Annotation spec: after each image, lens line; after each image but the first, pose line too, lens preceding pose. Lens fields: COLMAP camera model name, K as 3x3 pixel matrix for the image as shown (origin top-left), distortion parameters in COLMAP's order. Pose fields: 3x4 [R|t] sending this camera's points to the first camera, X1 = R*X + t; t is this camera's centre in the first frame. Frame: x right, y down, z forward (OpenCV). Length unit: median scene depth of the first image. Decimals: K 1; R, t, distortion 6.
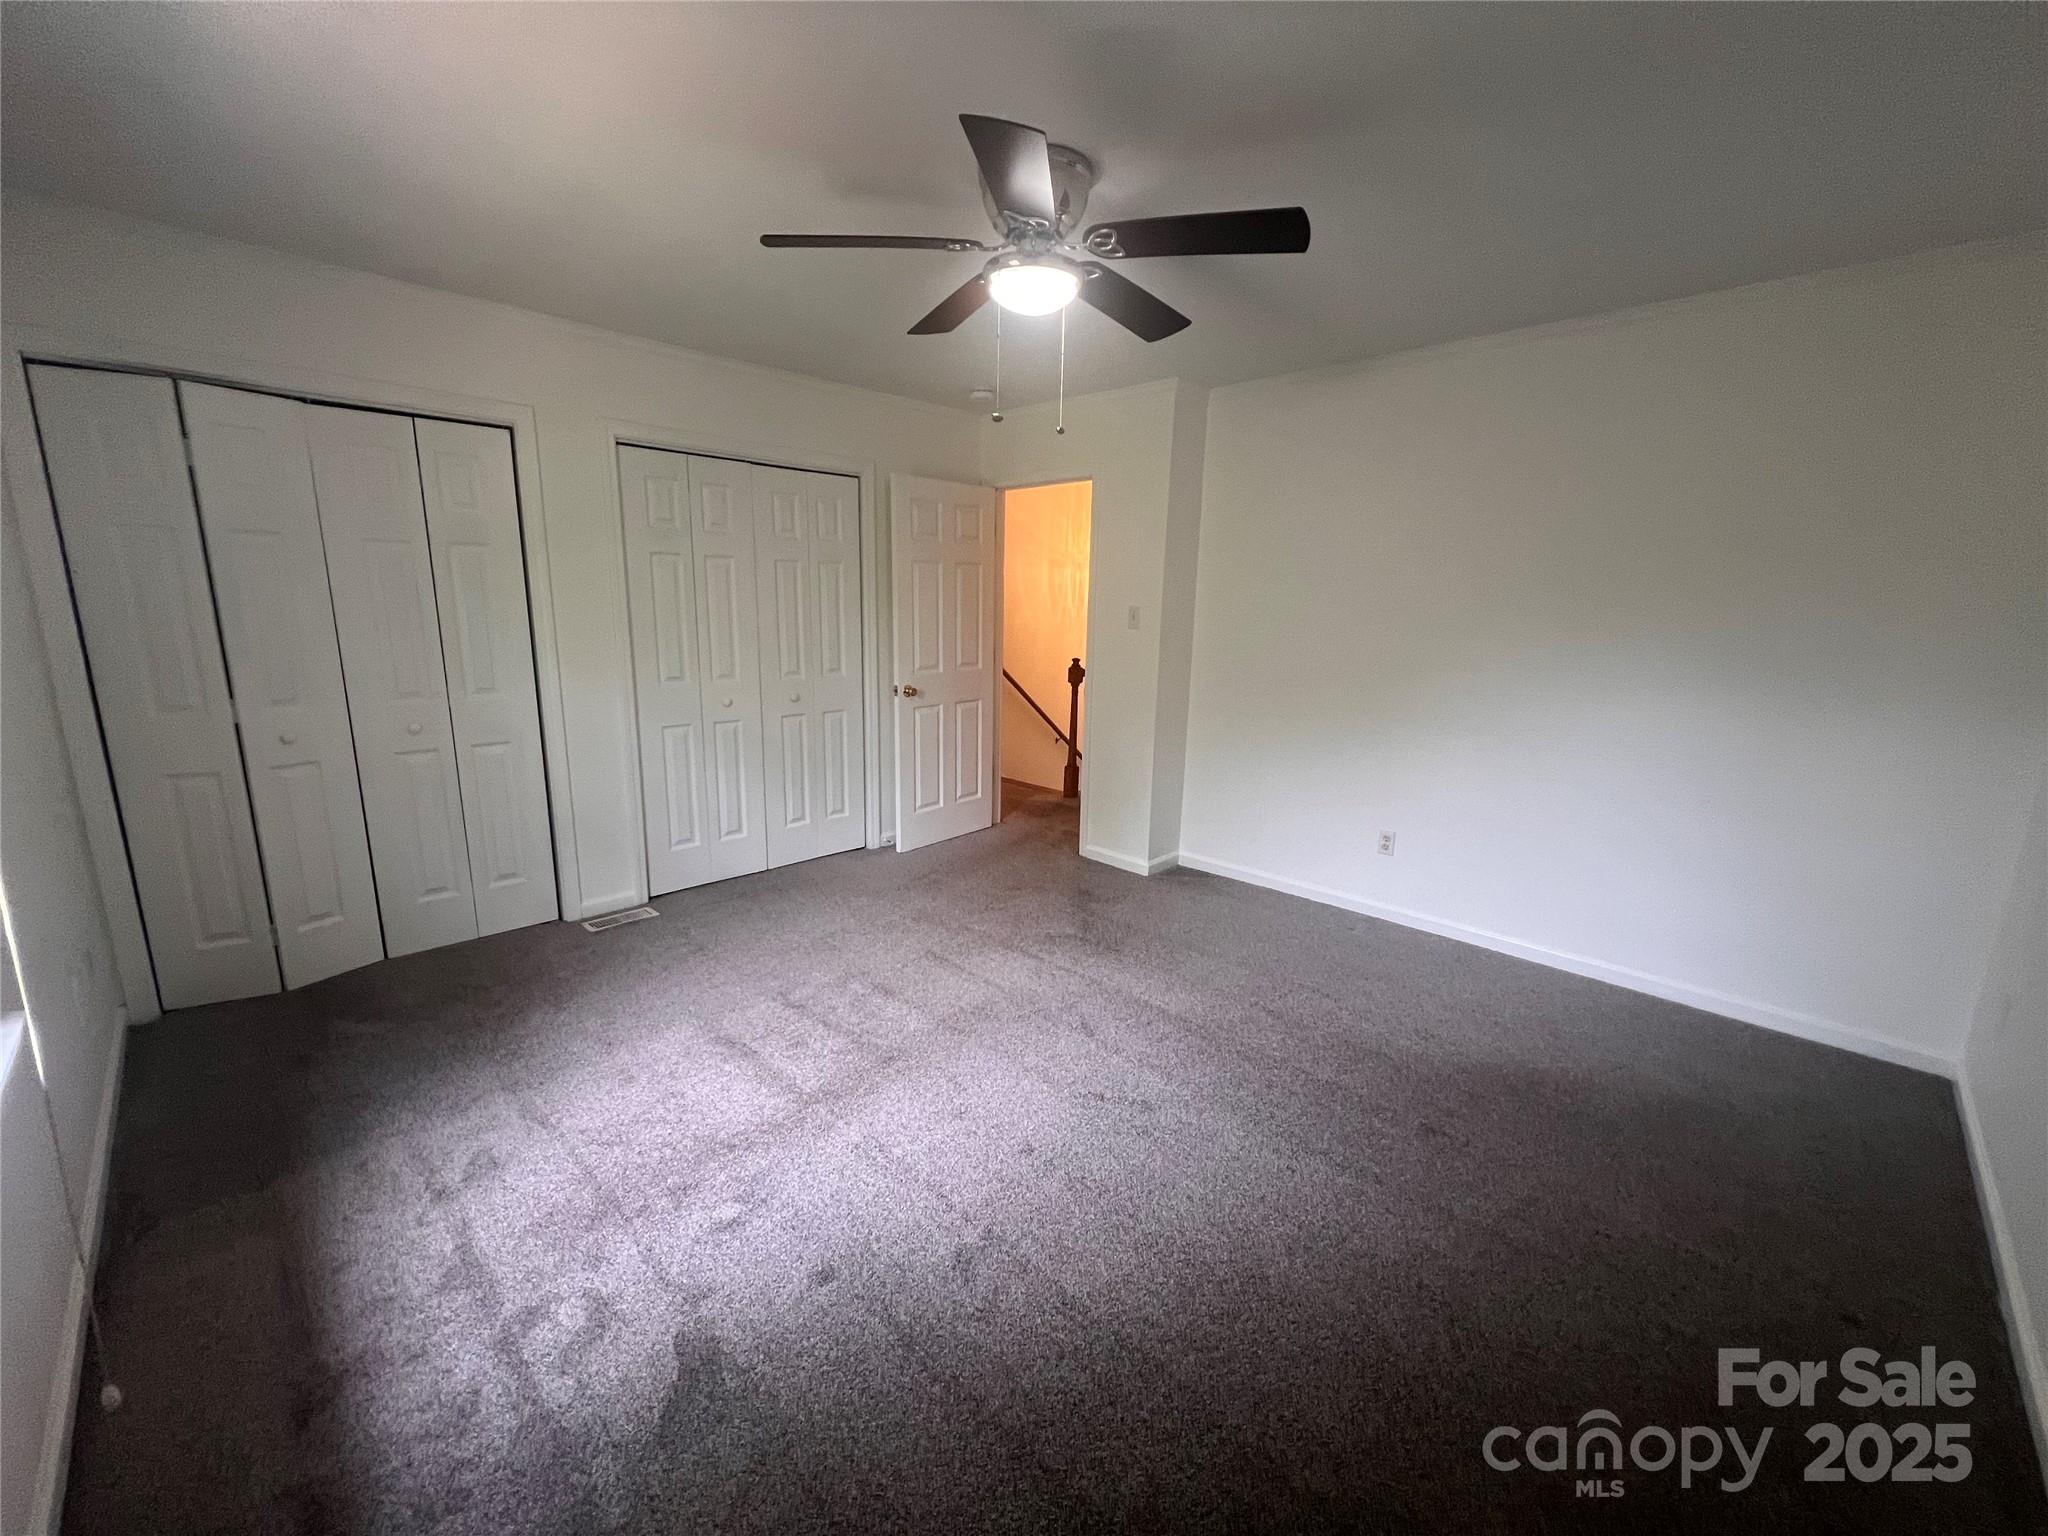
lens RADIAL K [[816.5, 0, 1016.1], [0, 816.5, 762.7], [0, 0, 1]] dist [-0.000873, 0.000586]
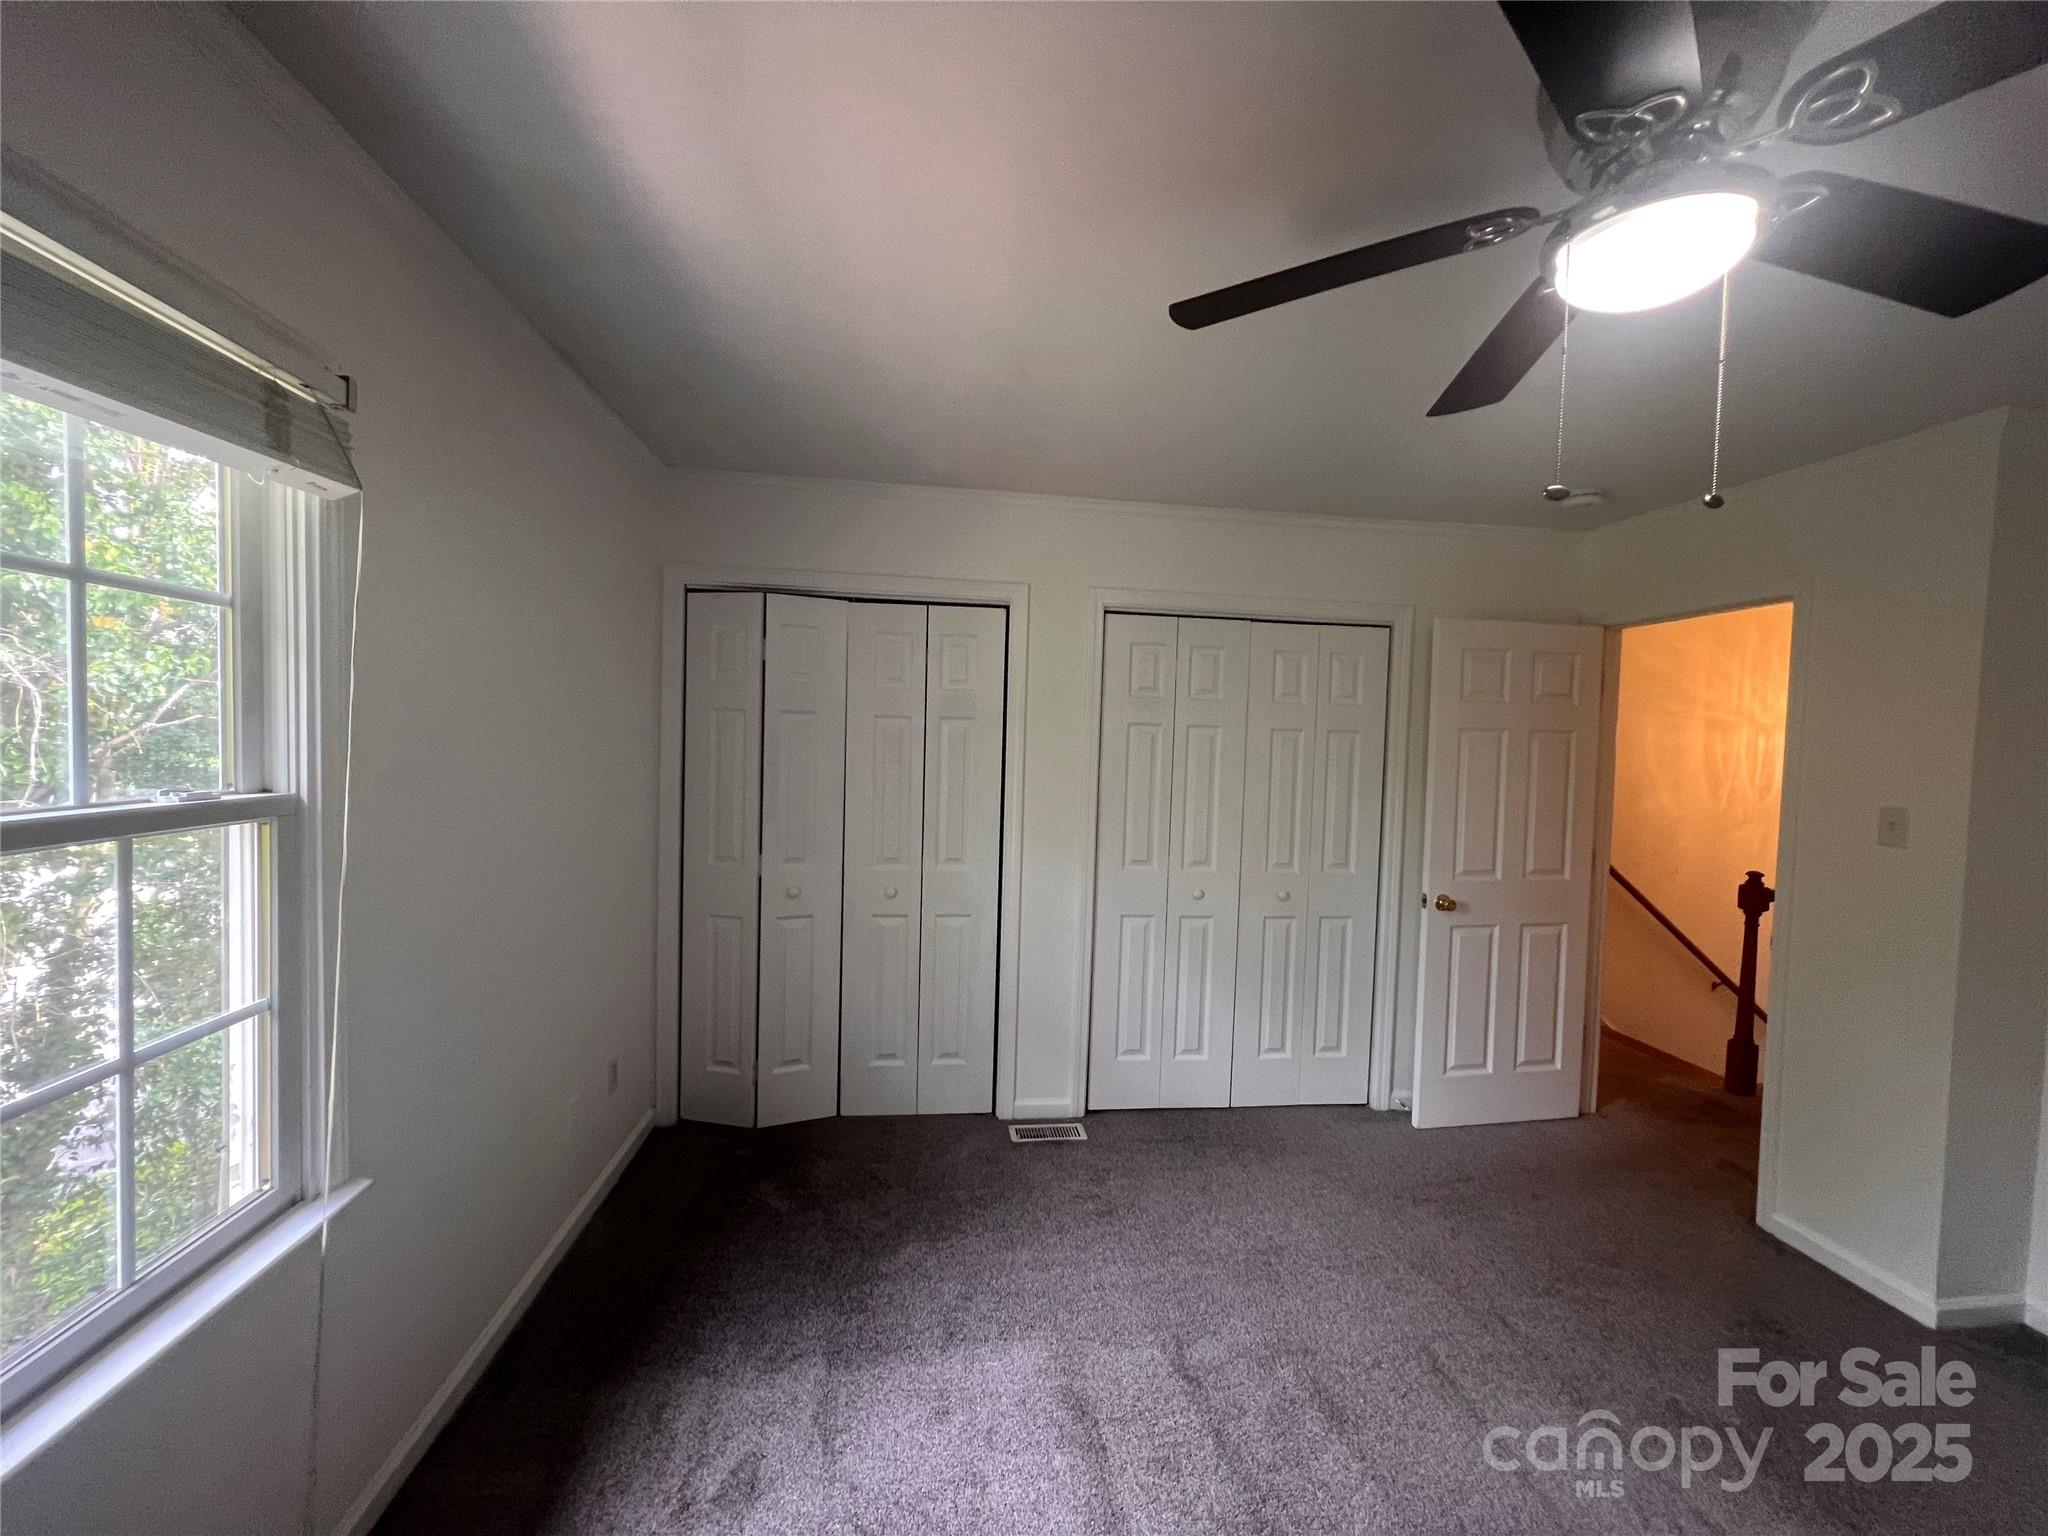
lens RADIAL K [[816.5, 0, 1016.8], [0, 816.5, 766.6], [0, 0, 1]] dist [-0.000873, 0.000586]
pose [[0.786022, 0.025420, -0.617675, 0.018994], [-0.138094, 0.981127, -0.135353, -0.068165], [0.602577, 0.191688, 0.774698, 0.223464]]
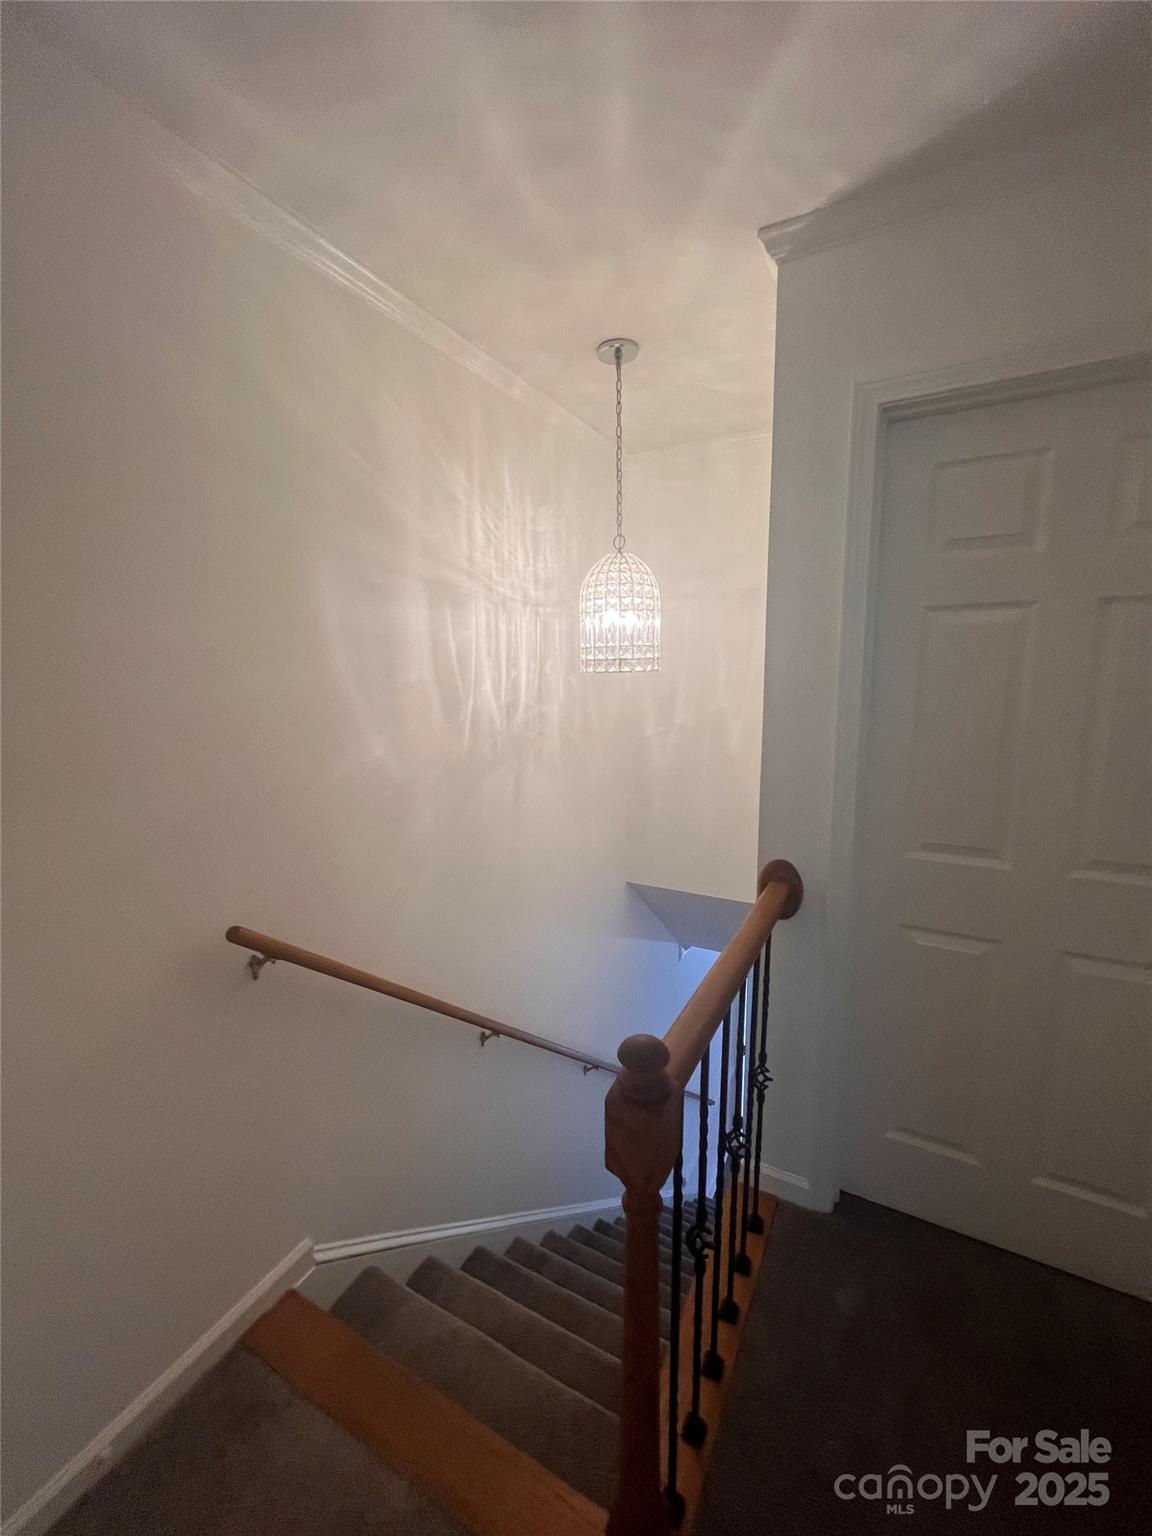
lens RADIAL K [[612.4, 0, 571.9], [0, 612.4, 766.6], [0, 0, 1]] dist [-0.000873, 0.000586]
pose [[0.960261, -0.082685, 0.266575, 0.044502], [0.092487, 0.995415, -0.024403, -0.296489], [-0.263334, 0.048088, 0.963505, 1.378322]]
